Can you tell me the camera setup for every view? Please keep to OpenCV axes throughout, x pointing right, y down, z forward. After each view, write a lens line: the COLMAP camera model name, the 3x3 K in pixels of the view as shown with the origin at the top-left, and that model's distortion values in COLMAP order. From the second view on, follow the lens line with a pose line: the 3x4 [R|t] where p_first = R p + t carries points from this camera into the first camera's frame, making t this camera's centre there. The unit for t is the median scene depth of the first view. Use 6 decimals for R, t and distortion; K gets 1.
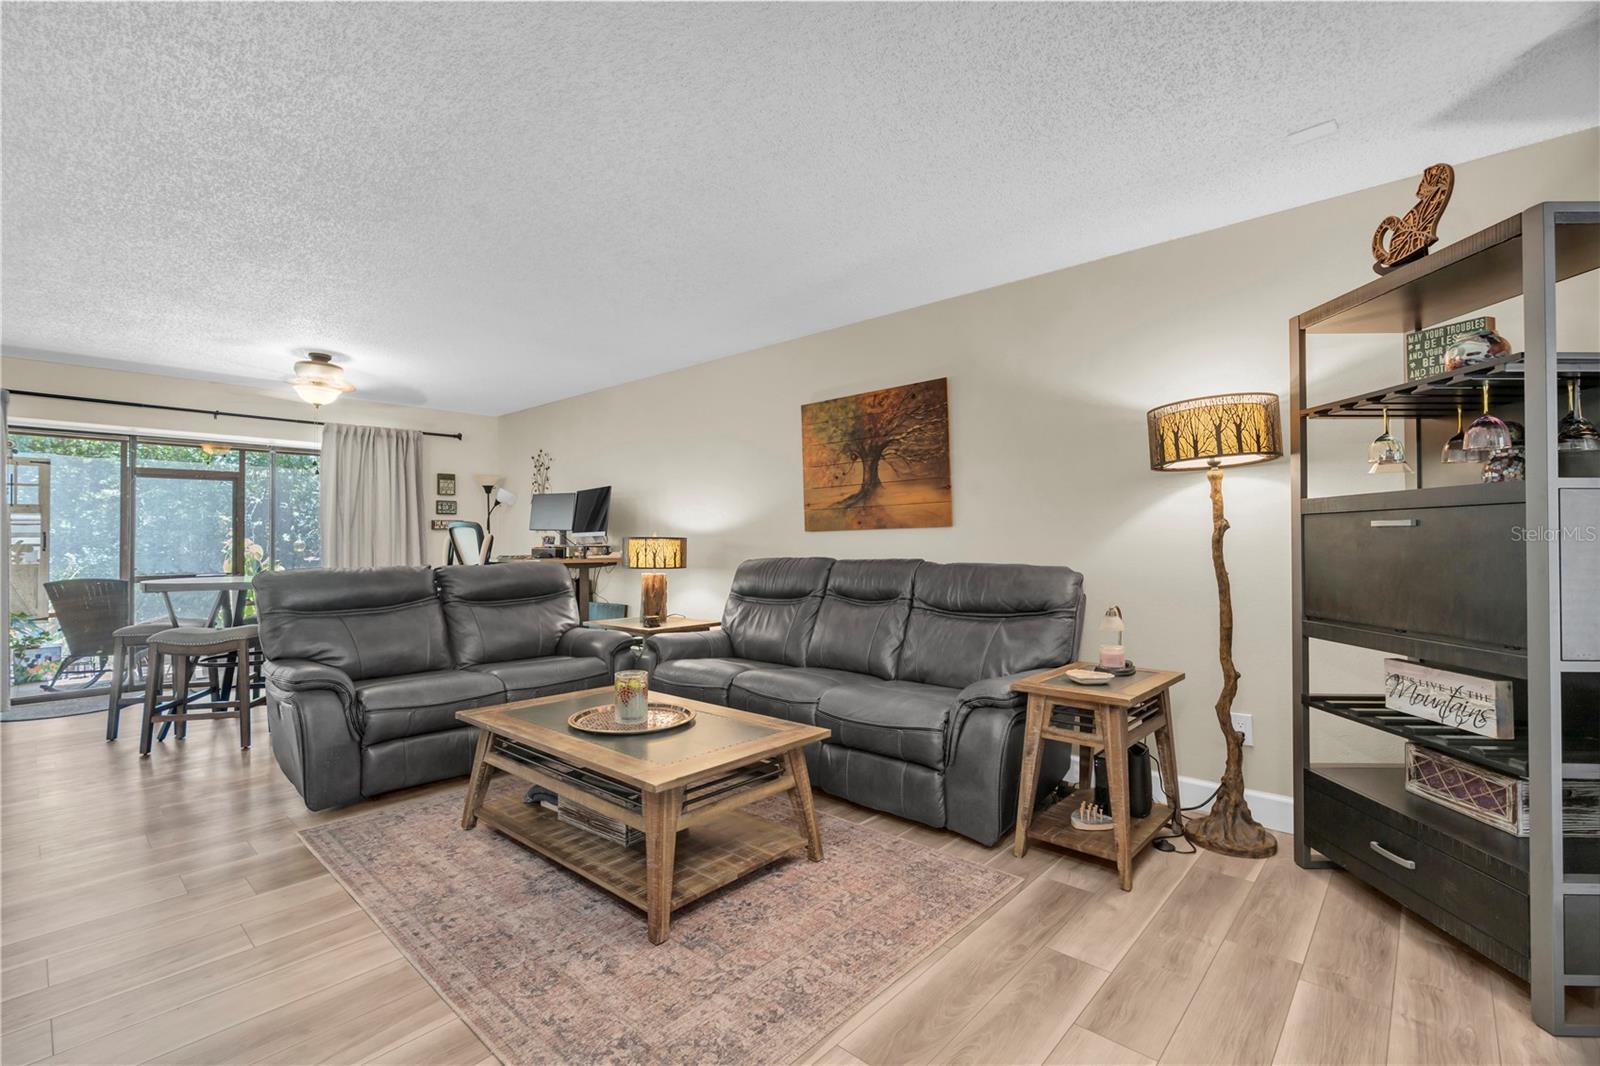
lens RADIAL K [[712.8, 0, 798.7], [0, 712.8, 534.7], [0, 0, 1]] dist [-0.017029, 0.002550]
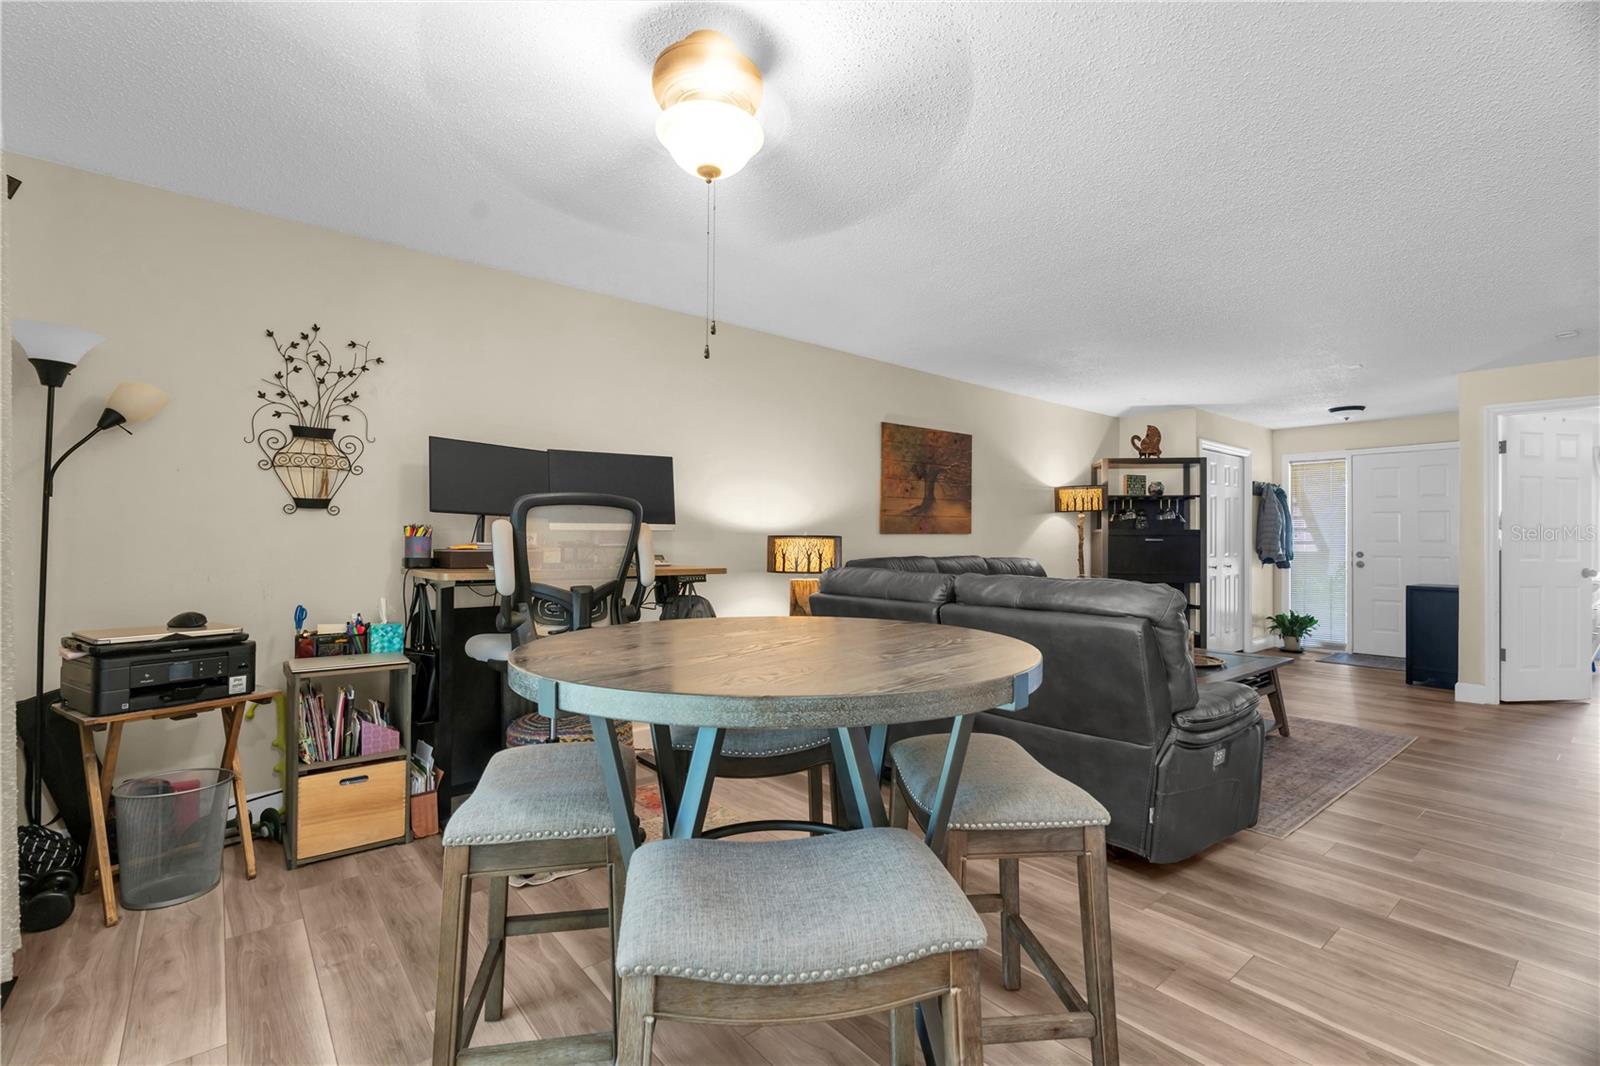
lens RADIAL K [[712.8, 0, 794.7], [0, 712.8, 528.2], [0, 0, 1]] dist [-0.017029, 0.002550]
pose [[0.151698, 0.025203, 0.988105, -1.231794], [-0.019825, 0.999551, -0.022451, 0.016622], [-0.988228, -0.016183, 0.152130, 1.046745]]
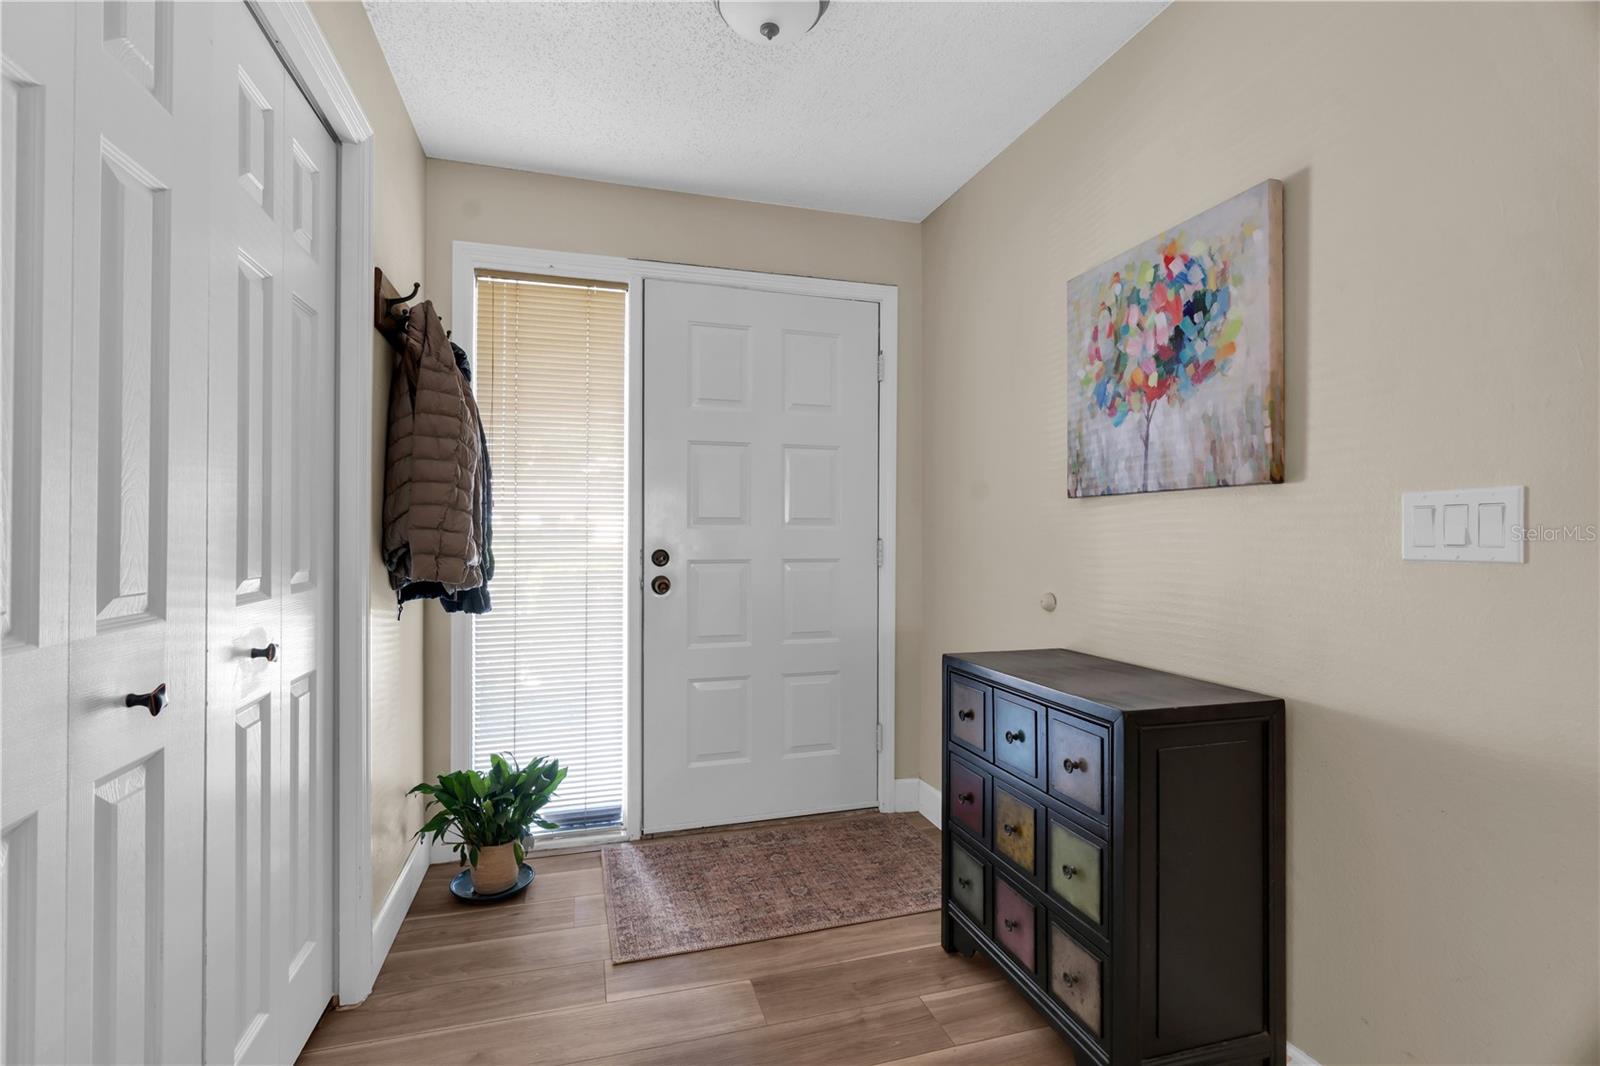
lens RADIAL K [[712.8, 0, 804.4], [0, 712.8, 529.7], [0, 0, 1]] dist [-0.017029, 0.002550]
pose [[-0.857841, 0.011917, 0.513777, 0.319346], [0.002516, 0.999817, -0.018989, 0.002480], [-0.513909, -0.014997, -0.857714, 0.385974]]
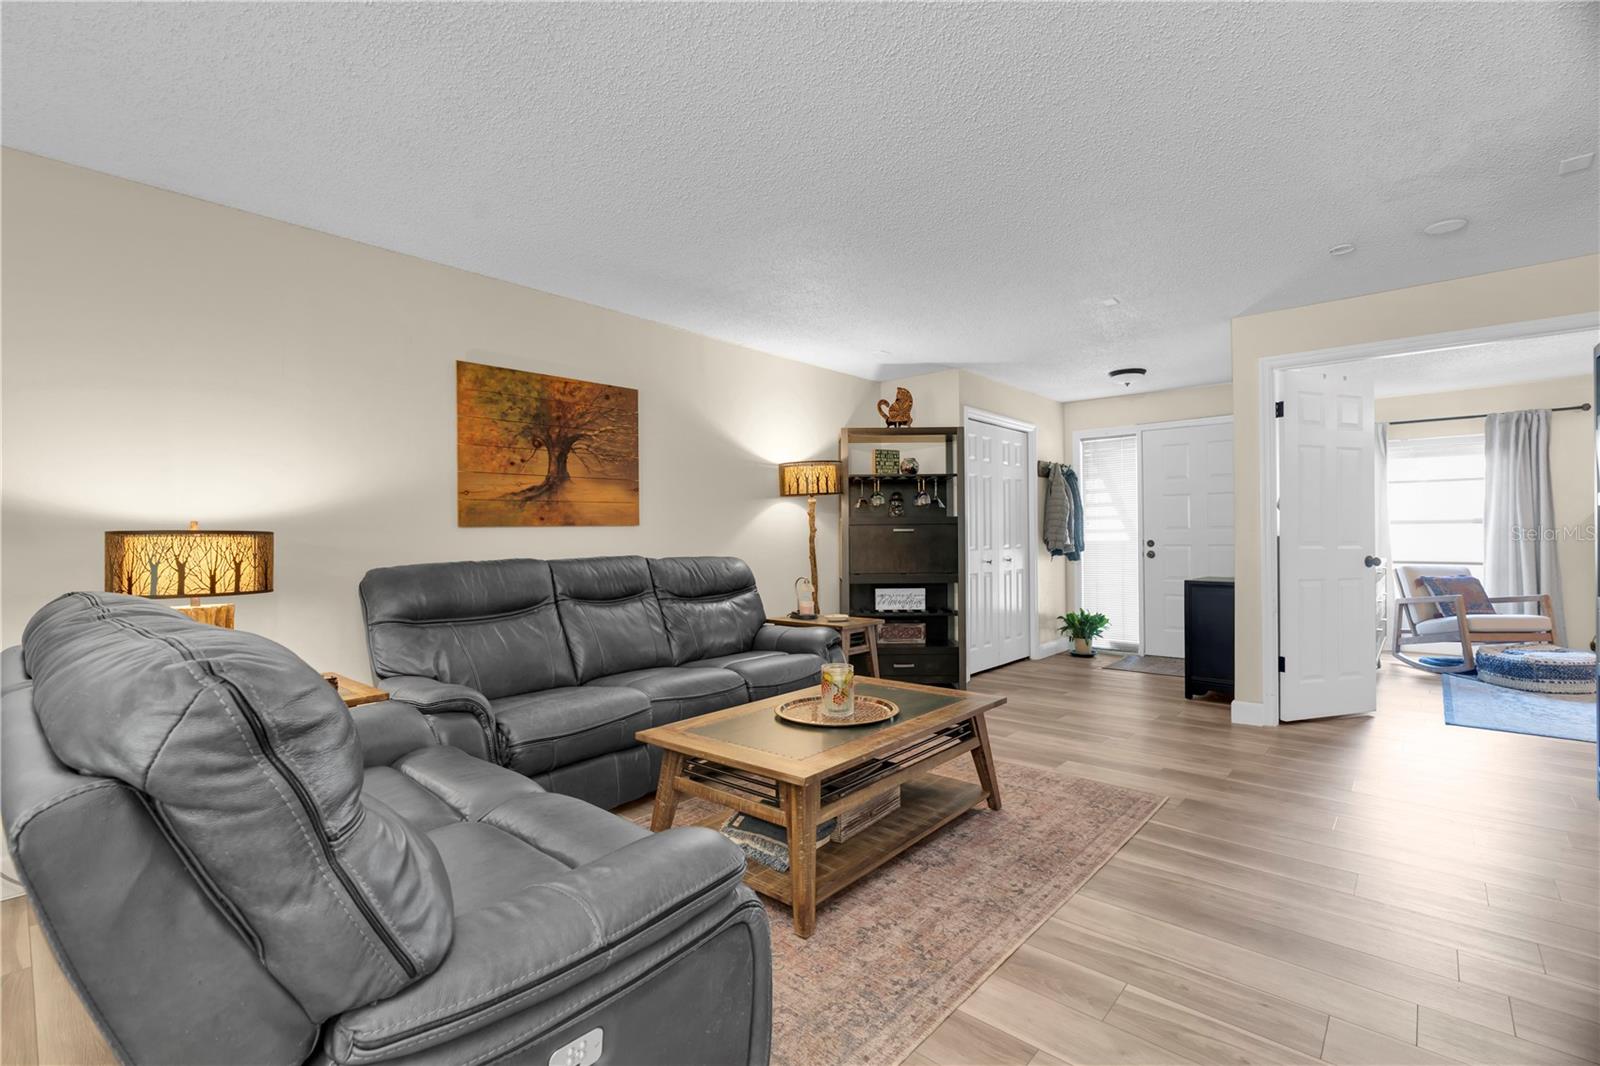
lens RADIAL K [[712.8, 0, 805.1], [0, 712.8, 527.5], [0, 0, 1]] dist [-0.017029, 0.002550]
pose [[-0.014678, 0.018531, 0.999721, -0.820500], [-0.001902, 0.999826, -0.018561, 0.010571], [-0.999890, -0.002174, -0.014641, 0.696120]]
